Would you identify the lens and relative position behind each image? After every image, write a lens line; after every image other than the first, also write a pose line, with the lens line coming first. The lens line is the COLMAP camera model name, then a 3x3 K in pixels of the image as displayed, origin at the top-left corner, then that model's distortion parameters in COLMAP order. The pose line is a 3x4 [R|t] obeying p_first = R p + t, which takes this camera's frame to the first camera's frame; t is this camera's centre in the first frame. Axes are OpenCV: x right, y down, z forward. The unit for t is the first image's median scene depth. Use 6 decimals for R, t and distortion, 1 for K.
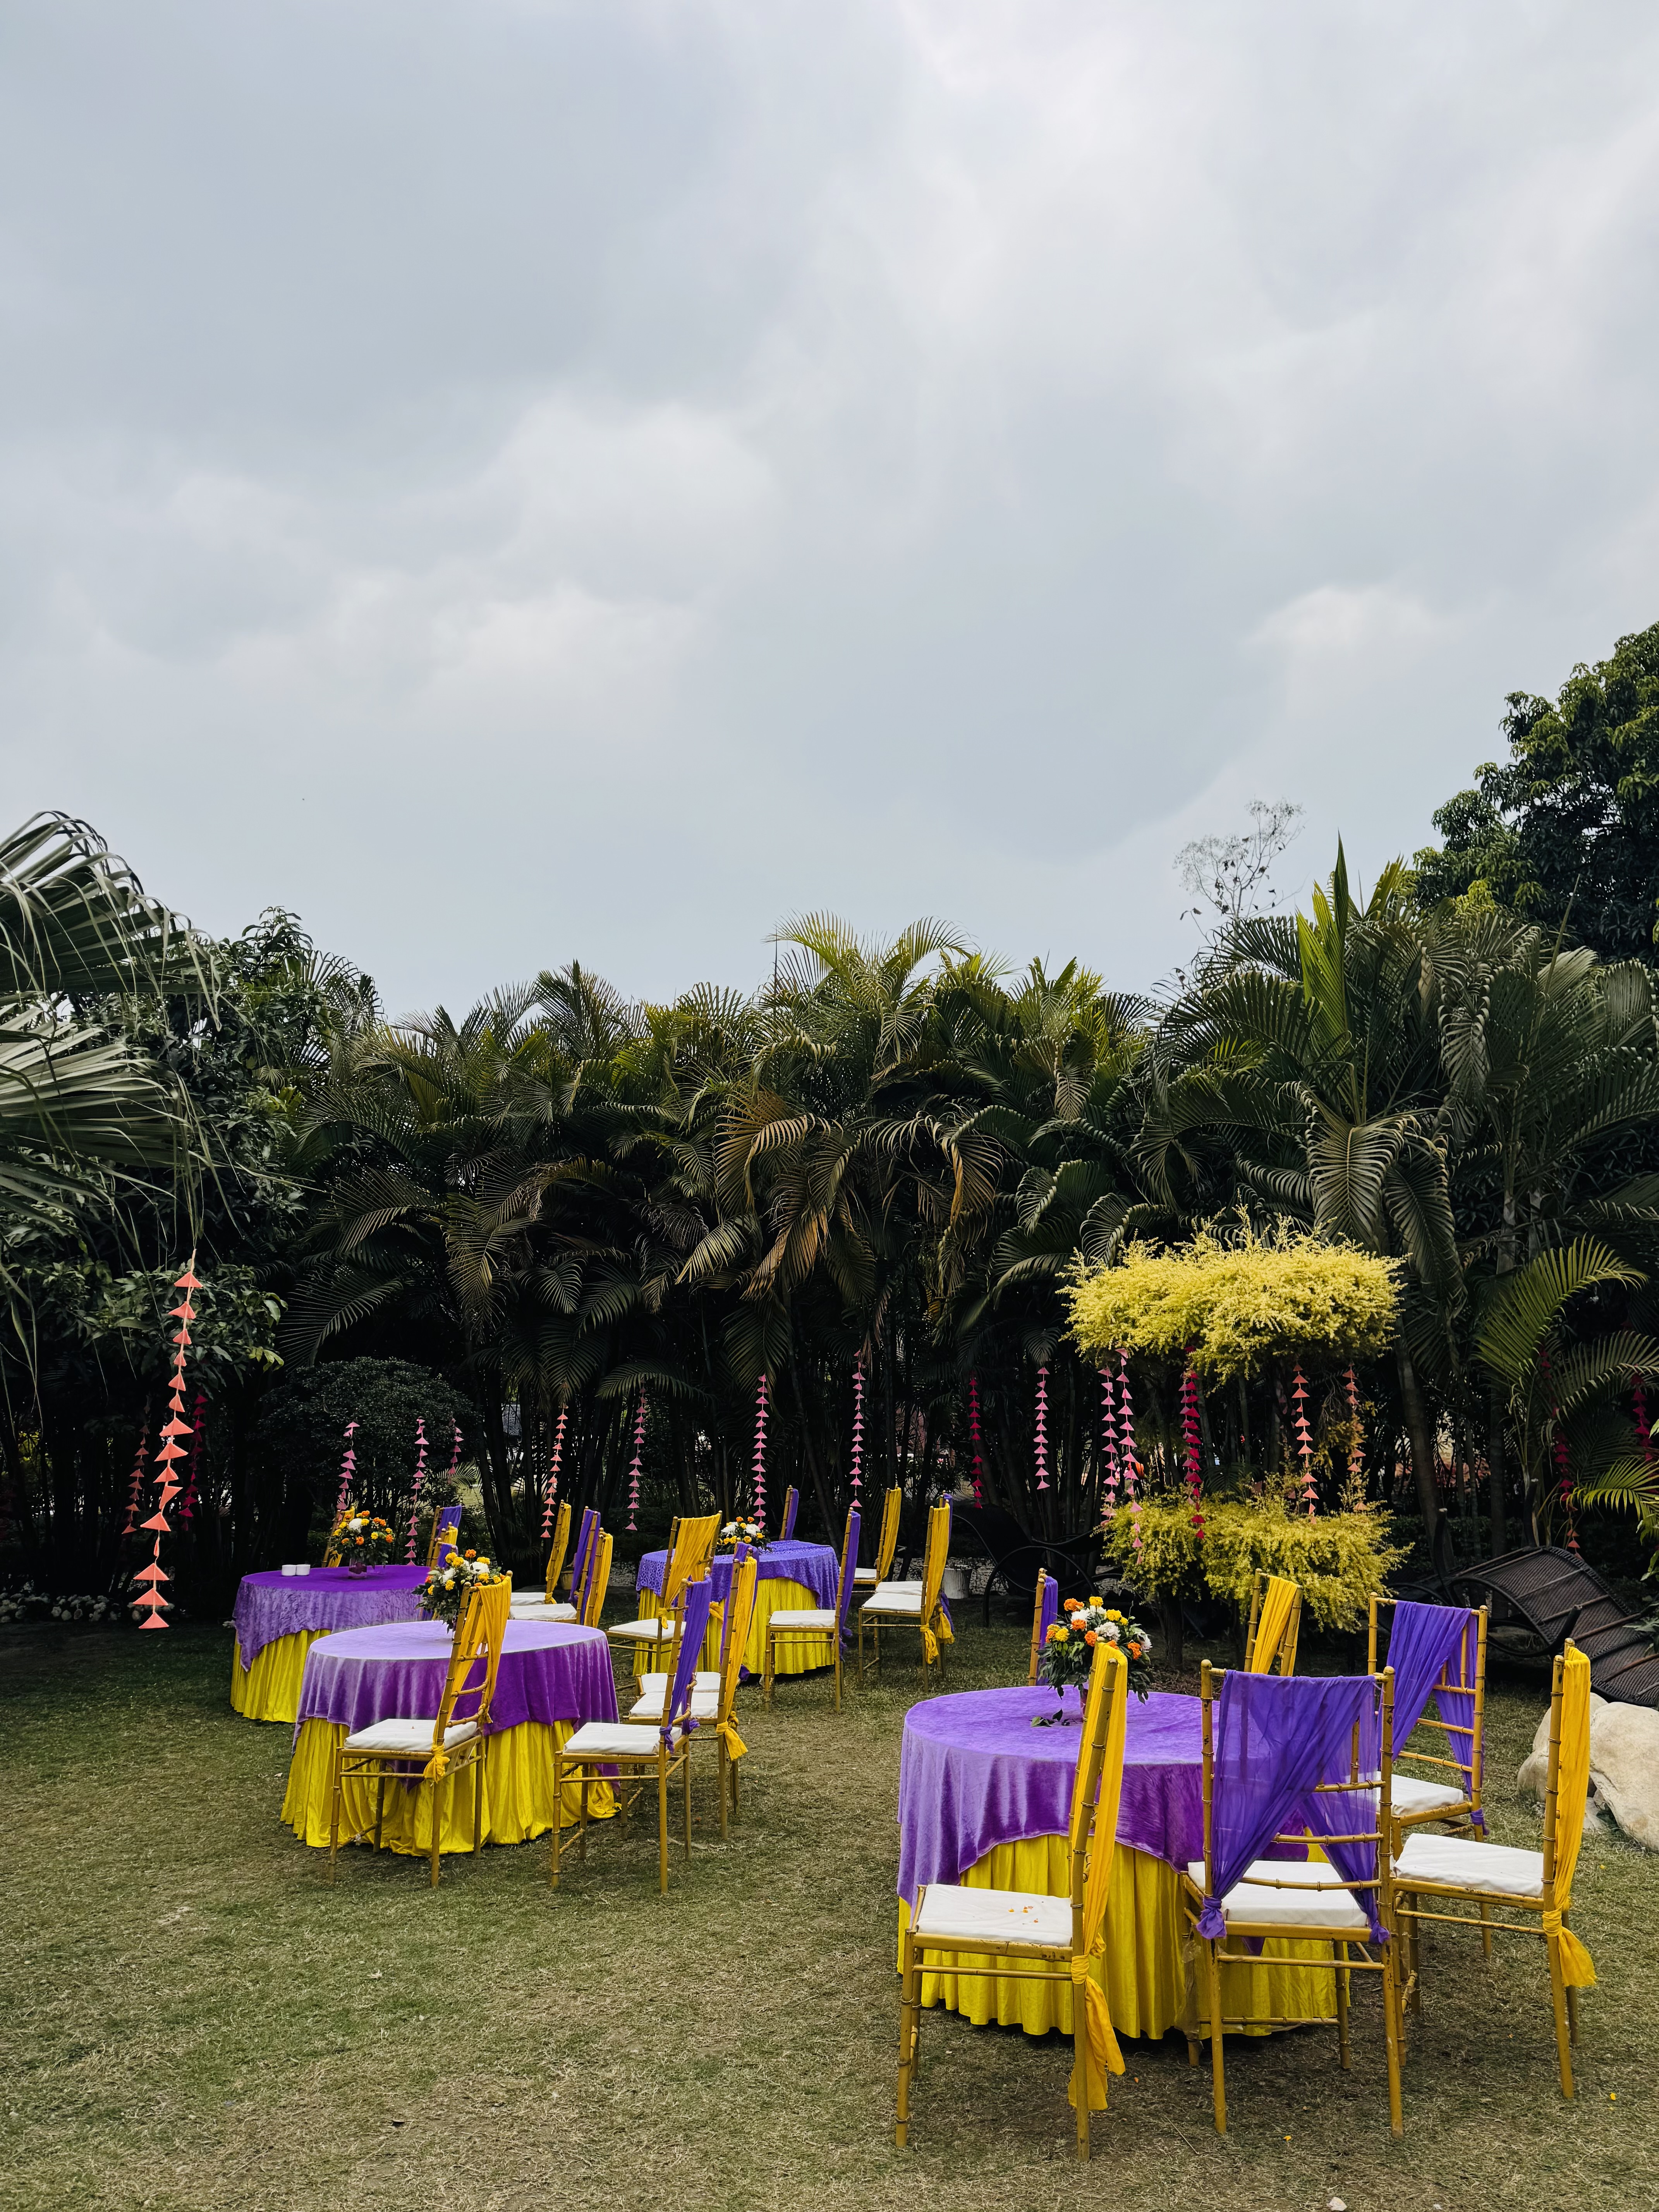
lens RADIAL K [[1539.7, 0, 829.5], [0, 1539.7, 1106.0], [0, 0, 1]] dist [0.093075, -0.115626]
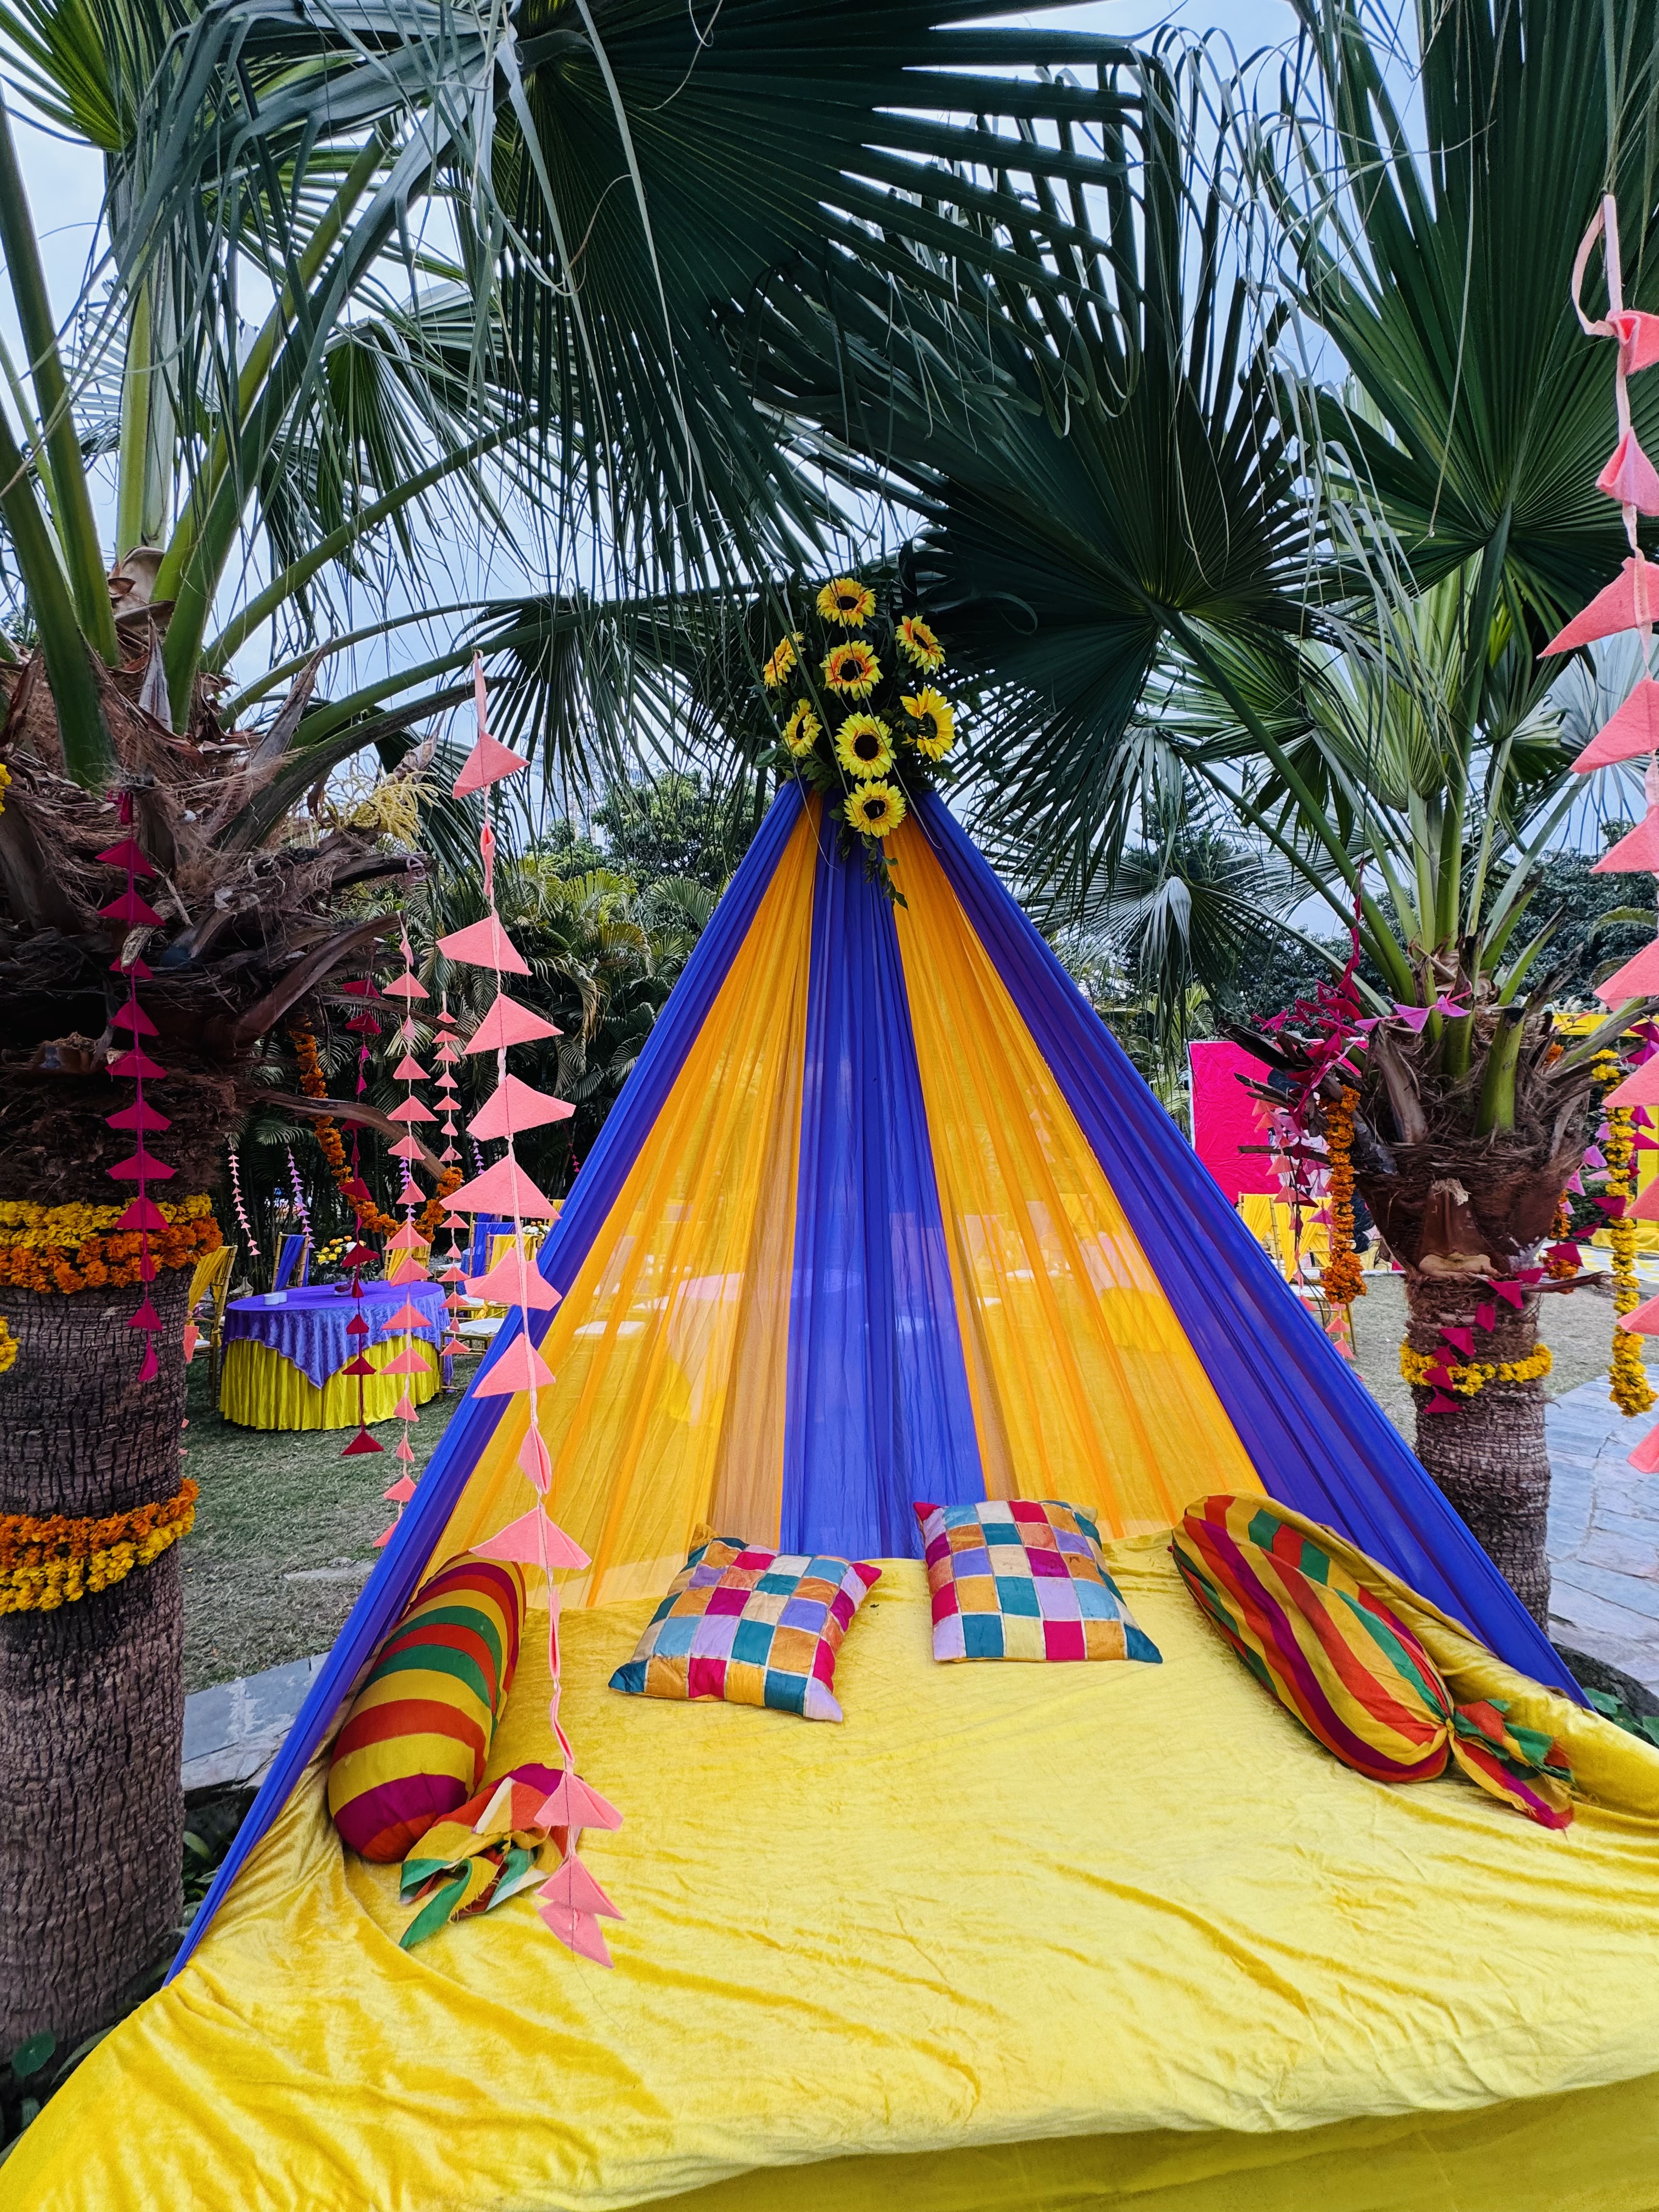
lens RADIAL K [[873.4, 0, 829.5], [0, 873.4, 1106.0], [0, 0, 1]] dist [-0.008586, -0.000223]
pose [[0.491043, 0.026754, 0.870725, -0.592289], [-0.130459, 0.990515, 0.043136, 0.085307], [-0.861312, -0.134775, 0.489875, 0.366054]]
